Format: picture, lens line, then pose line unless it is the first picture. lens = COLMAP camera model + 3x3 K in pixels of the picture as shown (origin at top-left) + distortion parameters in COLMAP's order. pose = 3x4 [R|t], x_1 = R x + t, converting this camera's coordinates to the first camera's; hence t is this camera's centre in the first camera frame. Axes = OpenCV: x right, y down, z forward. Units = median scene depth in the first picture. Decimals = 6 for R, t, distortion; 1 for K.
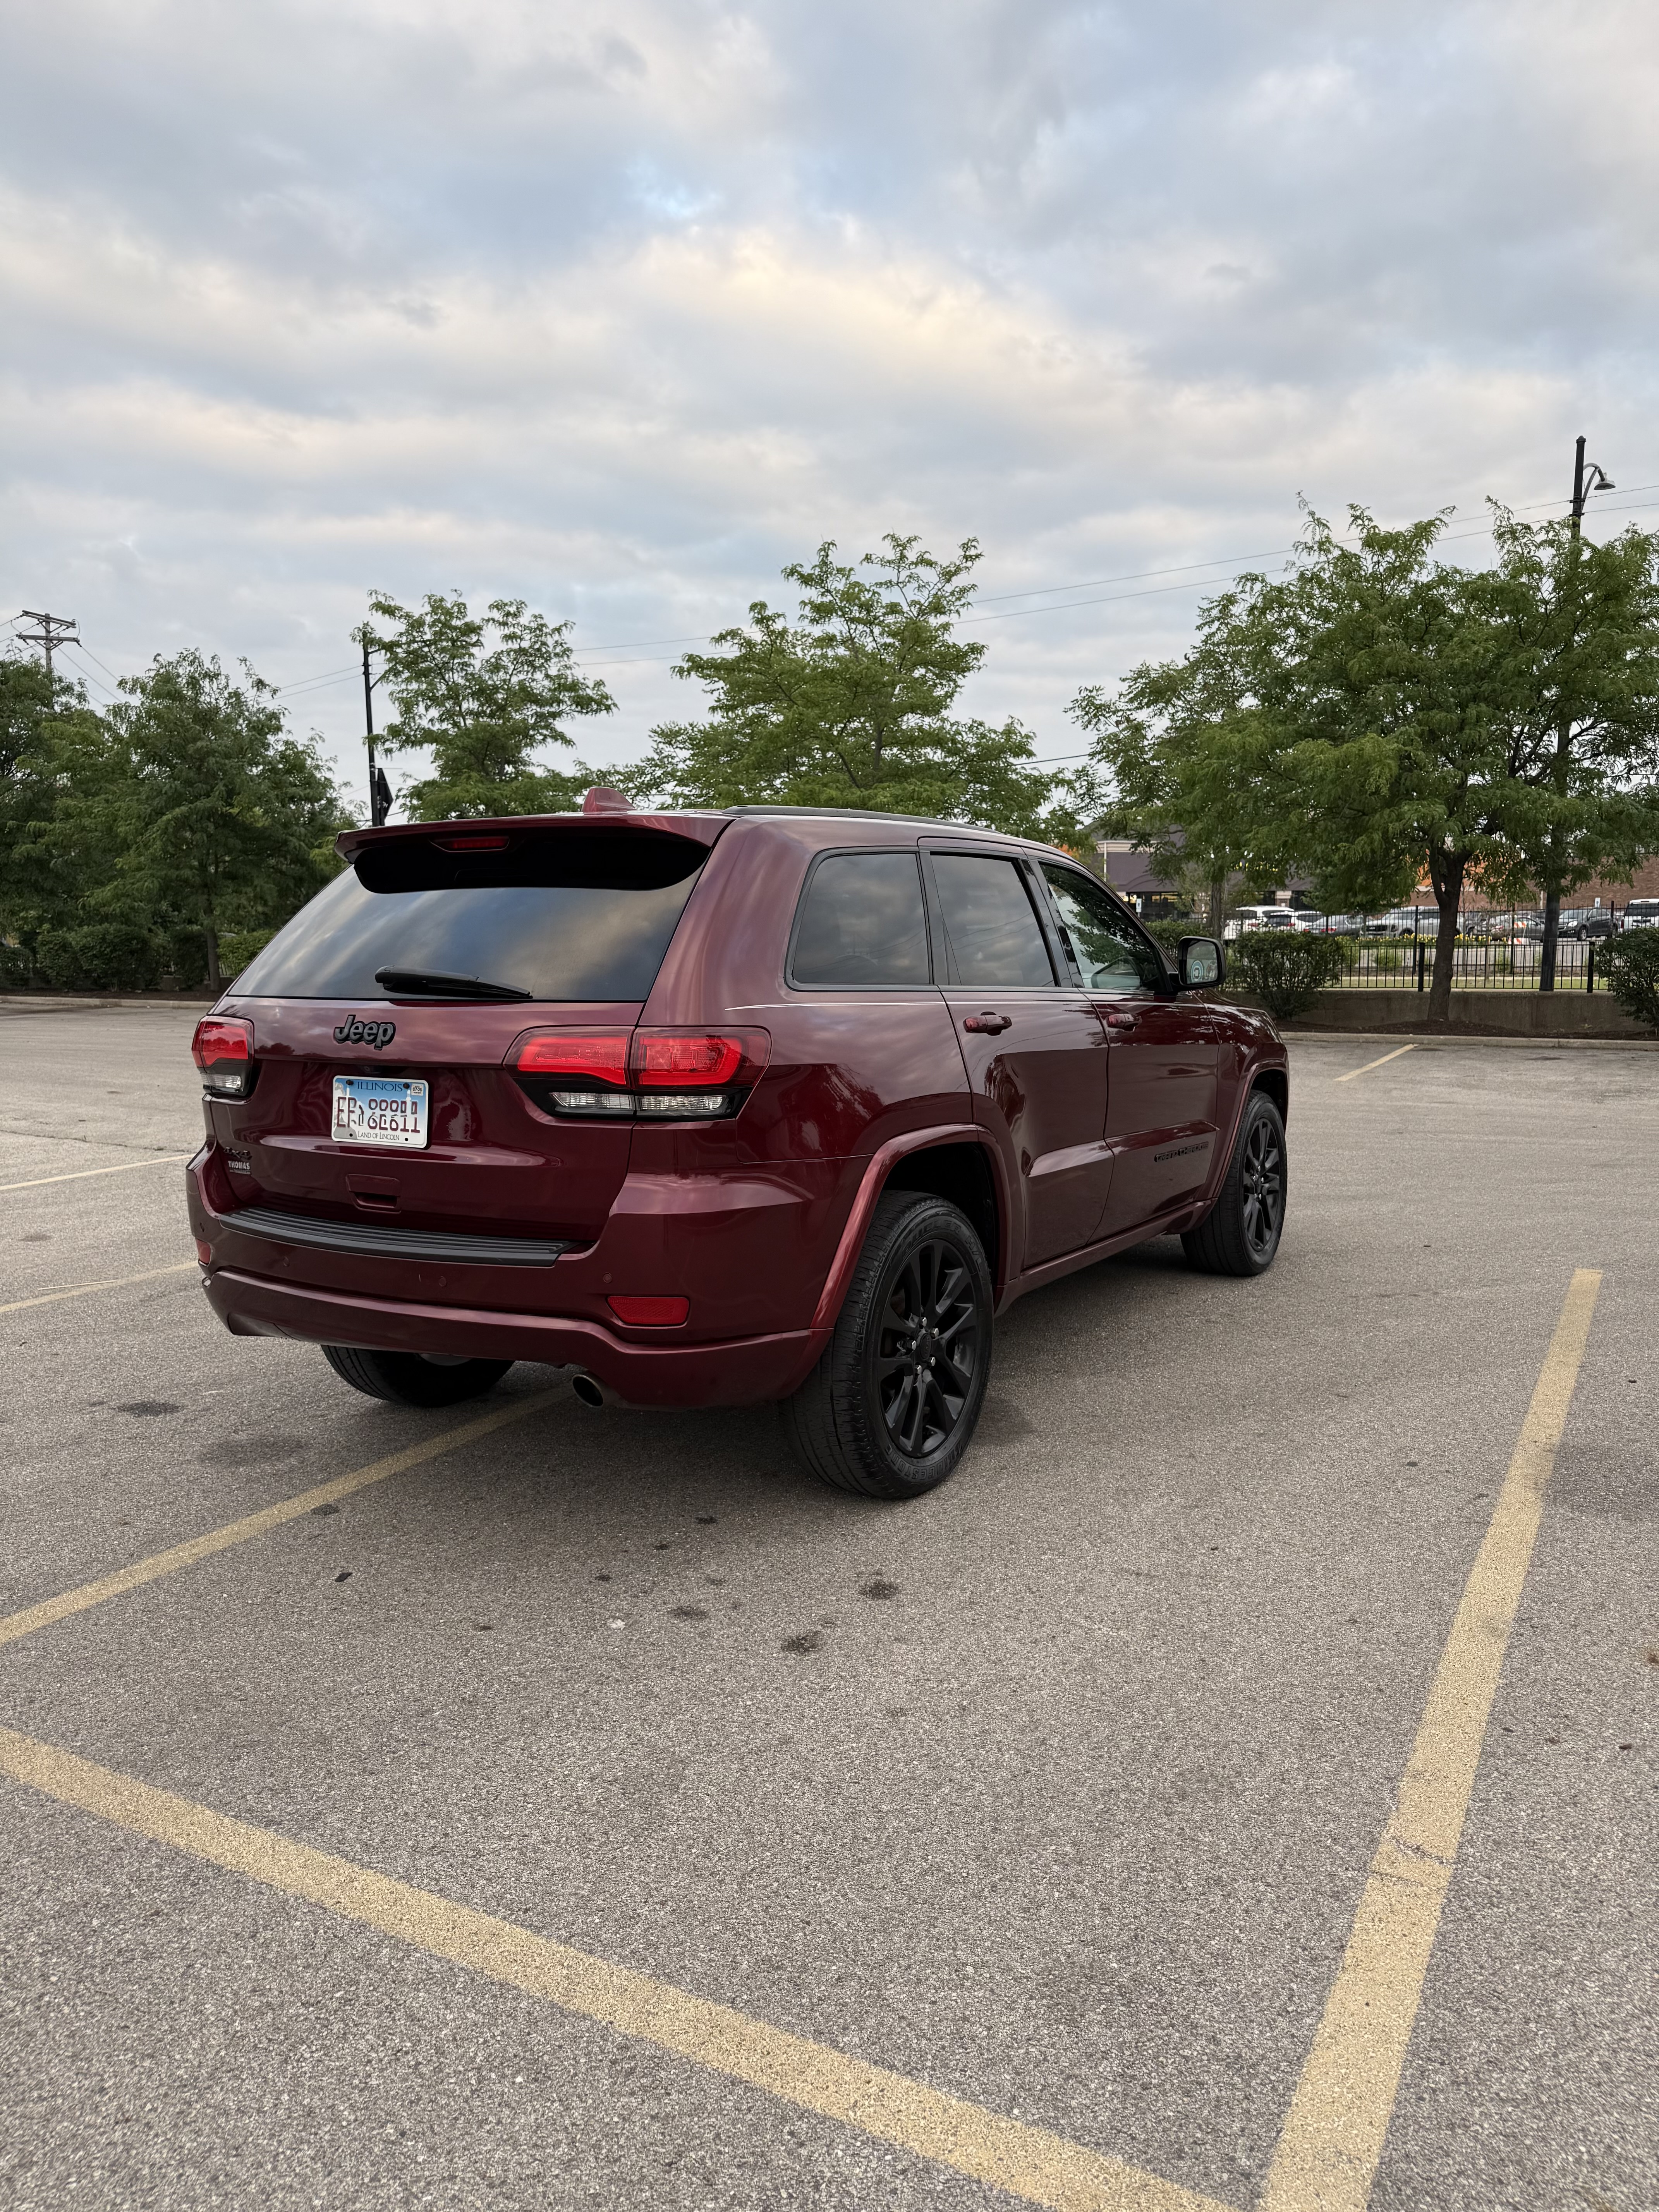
lens RADIAL K [[1567.7, 0, 829.5], [0, 1567.7, 1106.0], [0, 0, 1]] dist [0.036753, -0.069865]
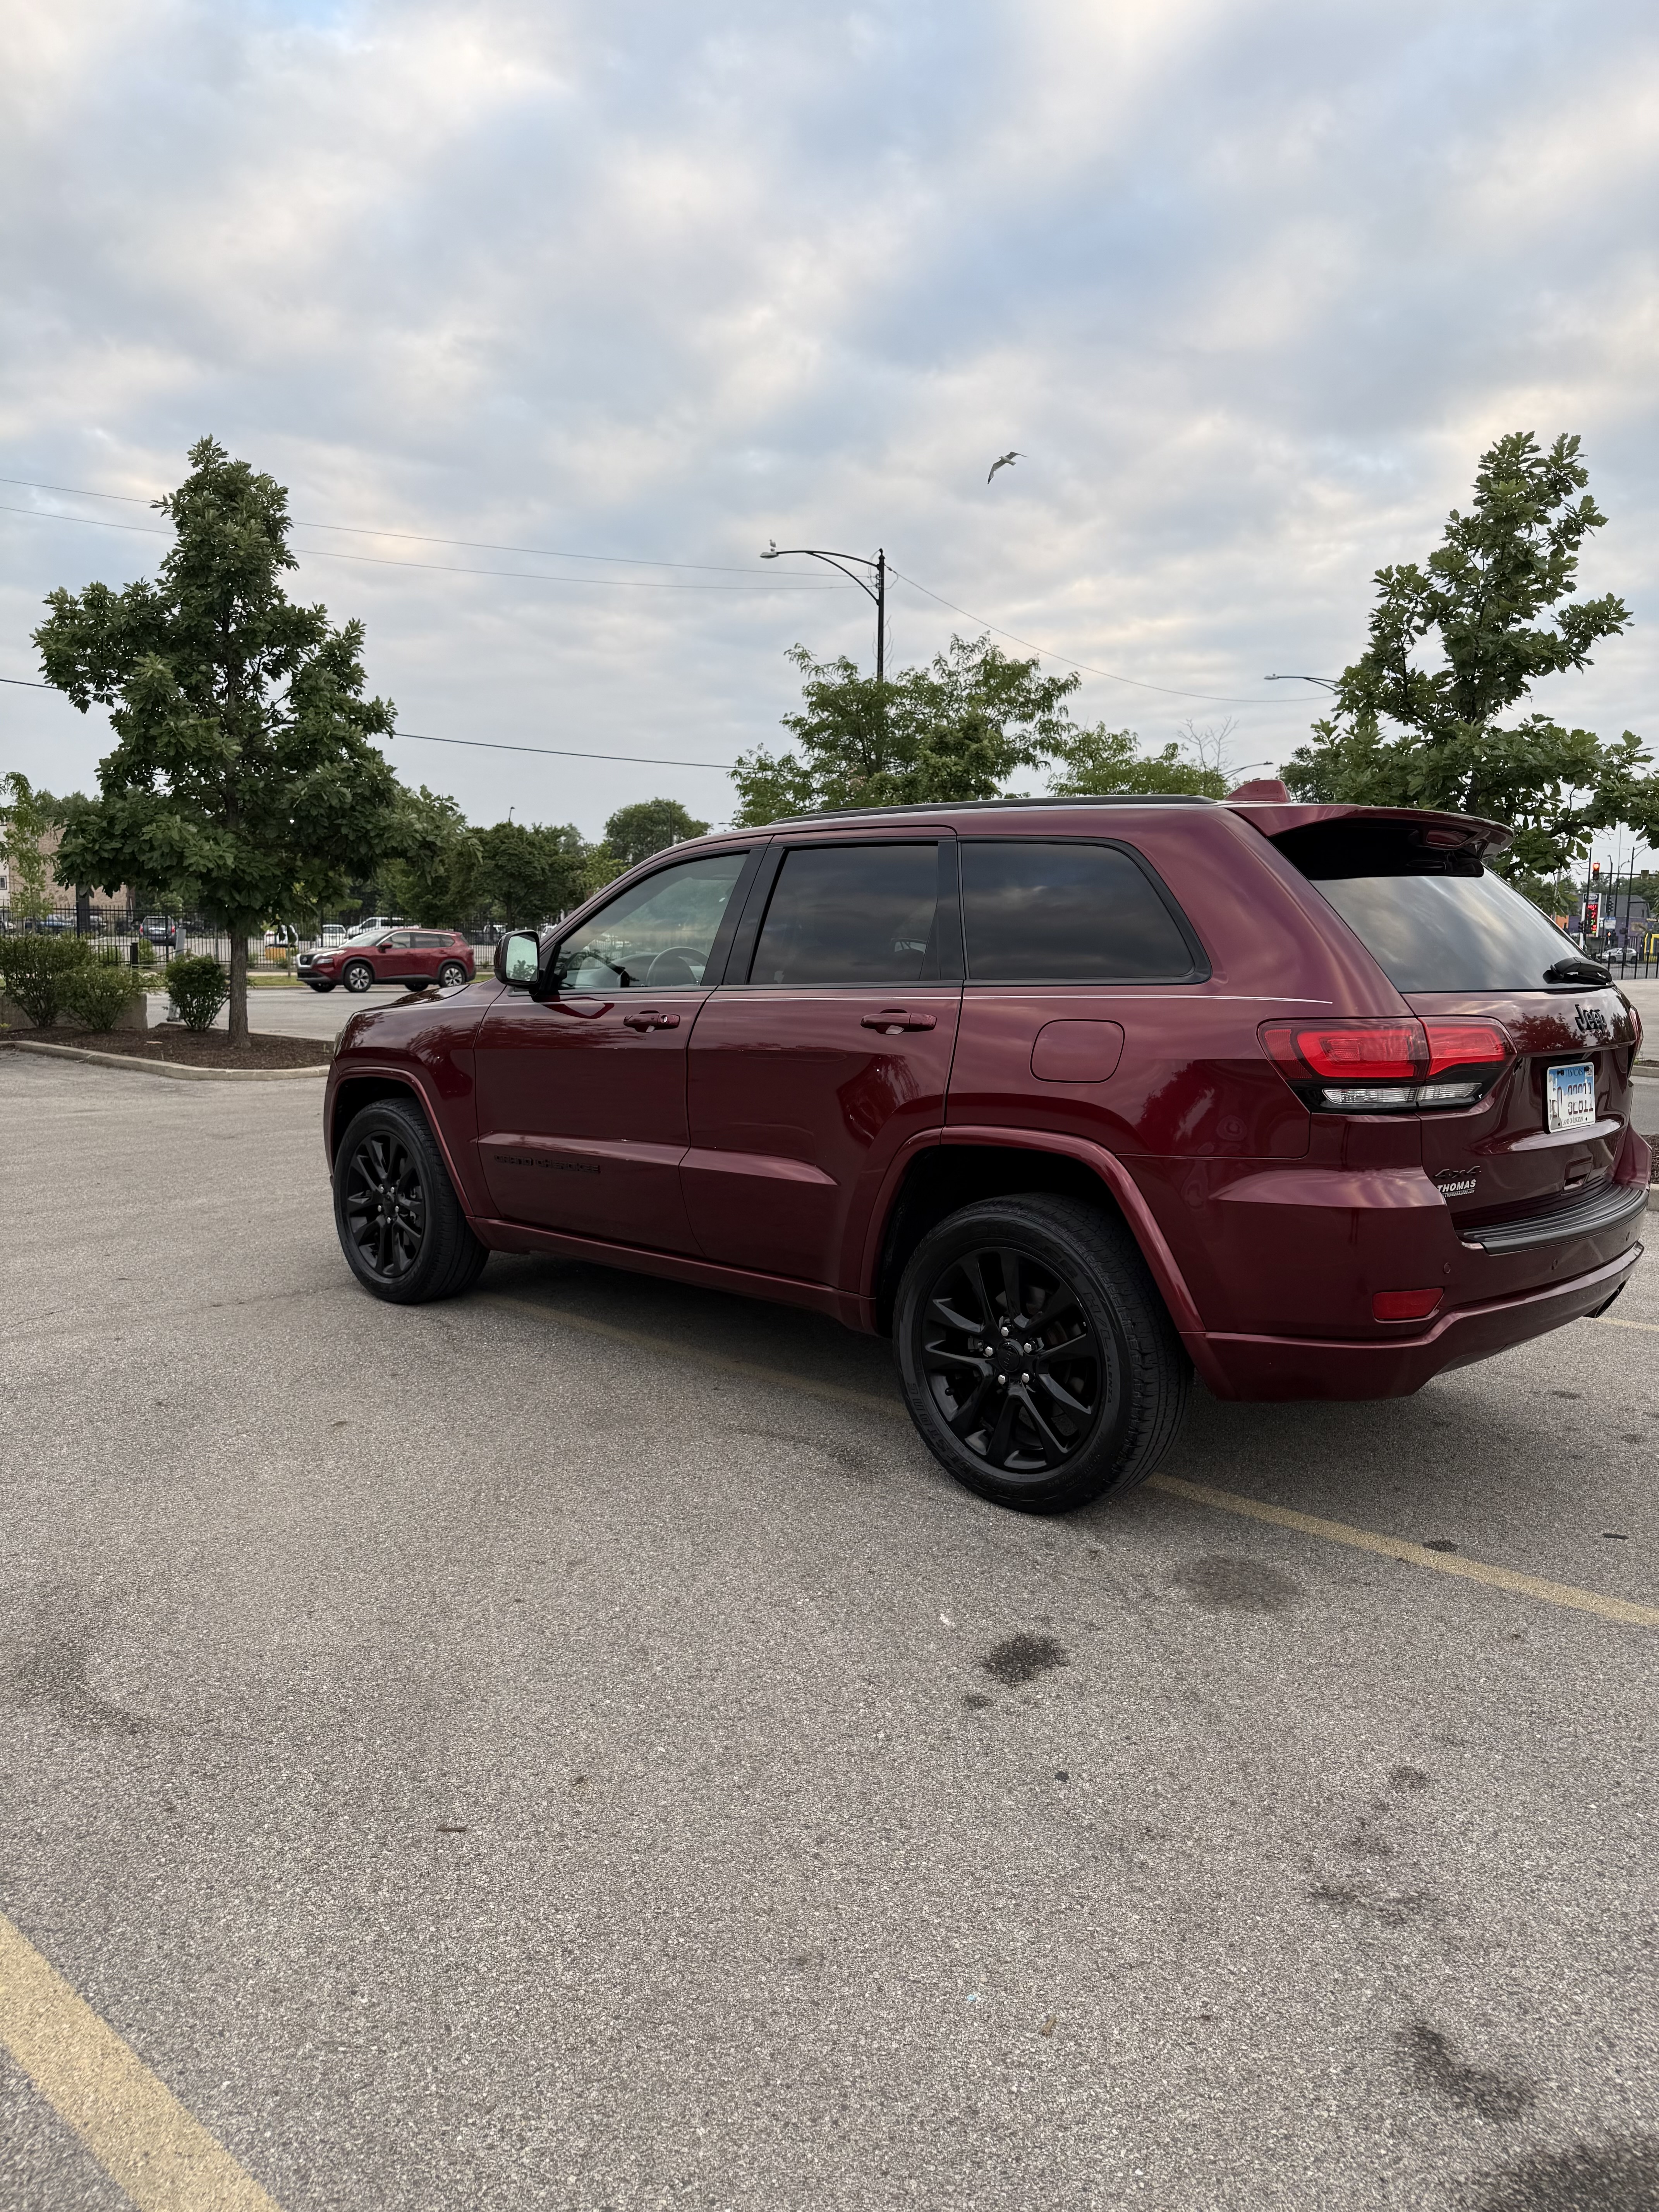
lens RADIAL K [[1573.3, 0, 818.7], [0, 1573.3, 1085.4], [0, 0, 1]] dist [0.049223, -0.067329]
pose [[0.221911, -0.076542, 0.972058, -1.197219], [0.089400, 0.994312, 0.057885, -0.092160], [-0.970960, 0.074057, 0.227492, 1.046286]]
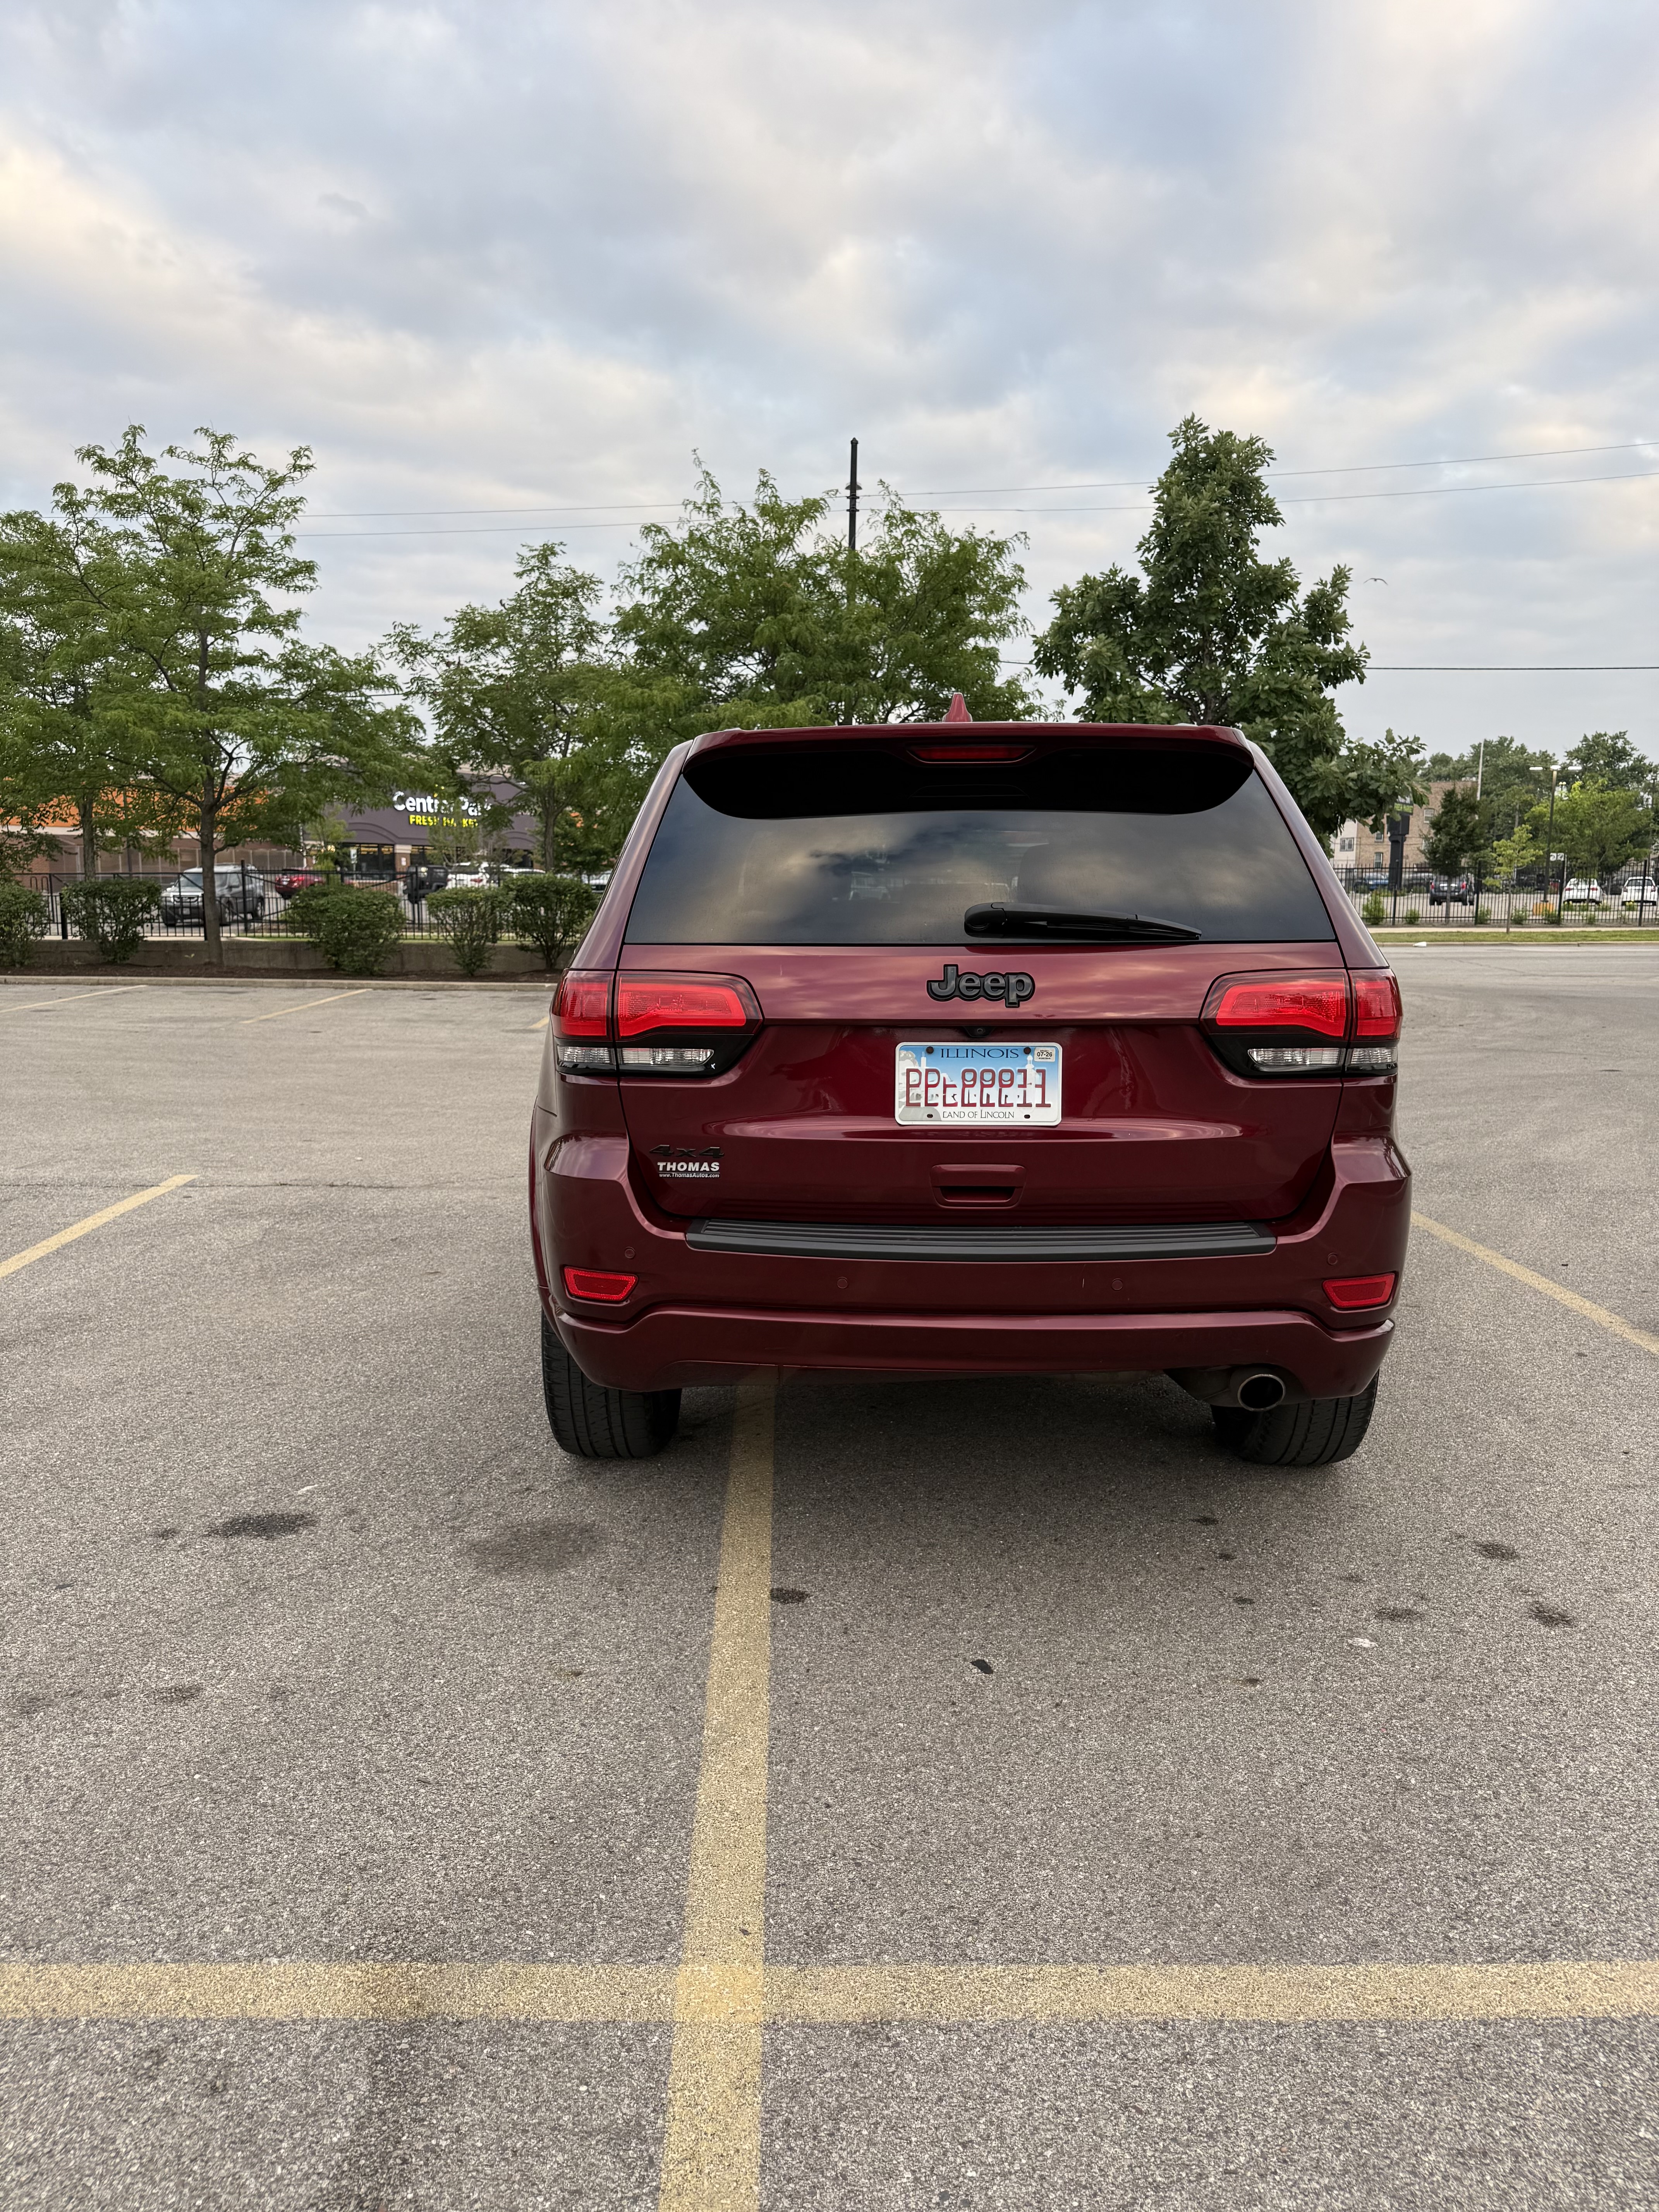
lens RADIAL K [[1573.3, 0, 818.7], [0, 1573.3, 1085.4], [0, 0, 1]] dist [0.049223, -0.067329]
pose [[0.866998, -0.051115, 0.495683, -0.637969], [0.043524, 0.998691, 0.026859, -0.017712], [-0.496407, -0.001713, 0.868088, 0.286522]]
